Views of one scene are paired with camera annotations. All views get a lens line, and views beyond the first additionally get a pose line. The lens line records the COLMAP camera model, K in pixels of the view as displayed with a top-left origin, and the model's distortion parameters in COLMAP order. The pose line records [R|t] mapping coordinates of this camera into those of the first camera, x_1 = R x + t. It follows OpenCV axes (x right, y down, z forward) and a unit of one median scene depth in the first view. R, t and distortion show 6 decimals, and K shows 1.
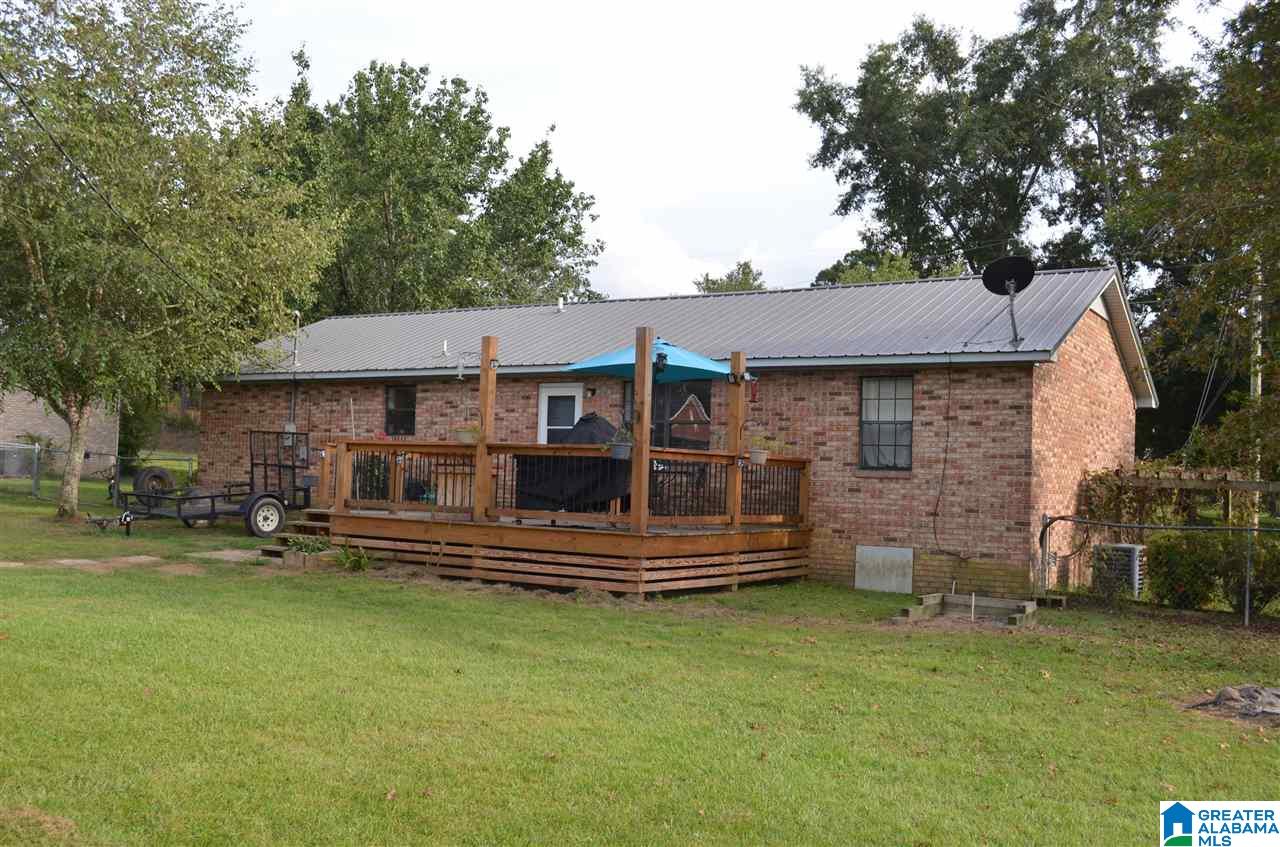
lens RADIAL K [[1211.9, 0, 640.3], [0, 1211.9, 423.7], [0, 0, 1]] dist [0.001830, 0.000000]
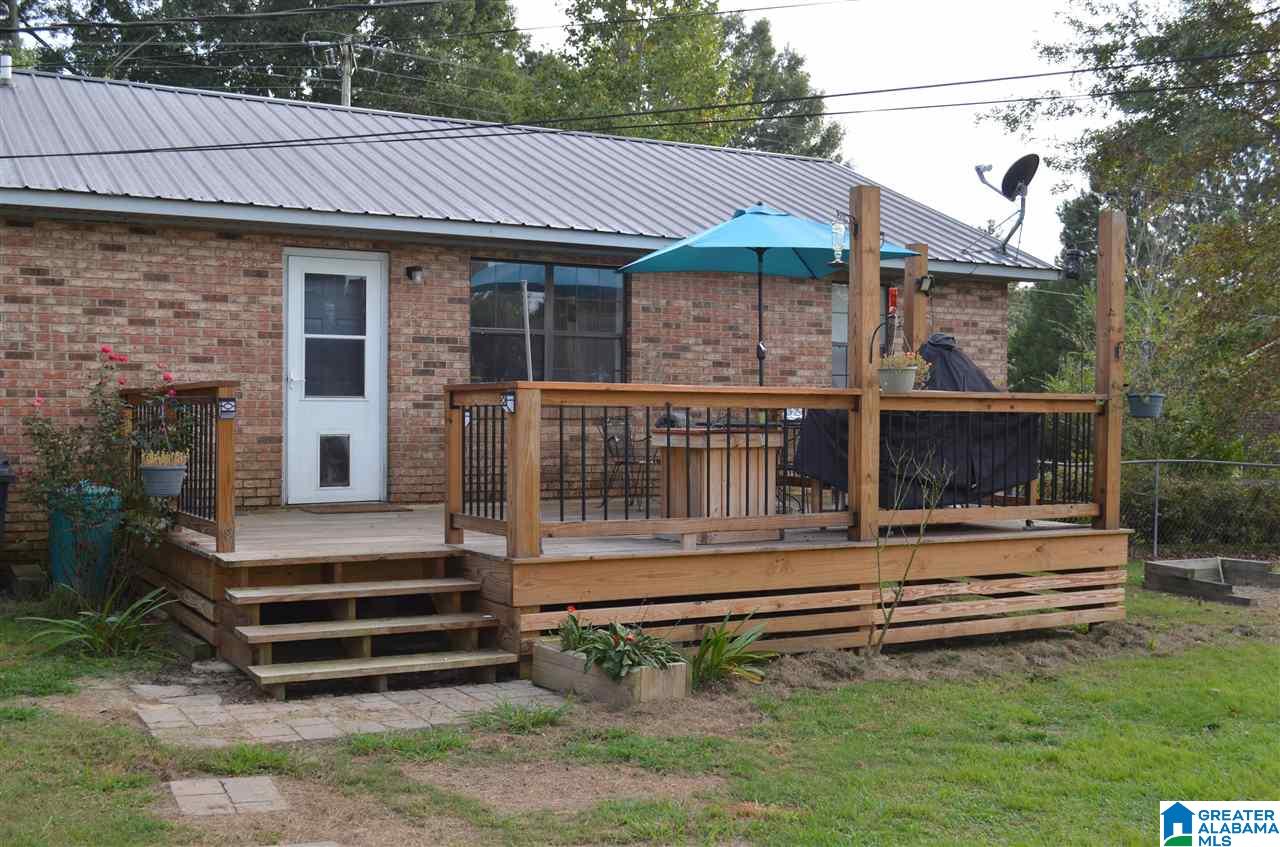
lens RADIAL K [[1437.6, 0, 640.1], [0, 1437.6, 421.5], [0, 0, 1]] dist [-0.033936, 0.000000]
pose [[0.453267, -0.040598, 0.890450, -0.620129], [-0.037532, 0.997207, 0.064570, -0.005926], [-0.890584, -0.062688, 0.450477, 0.683938]]
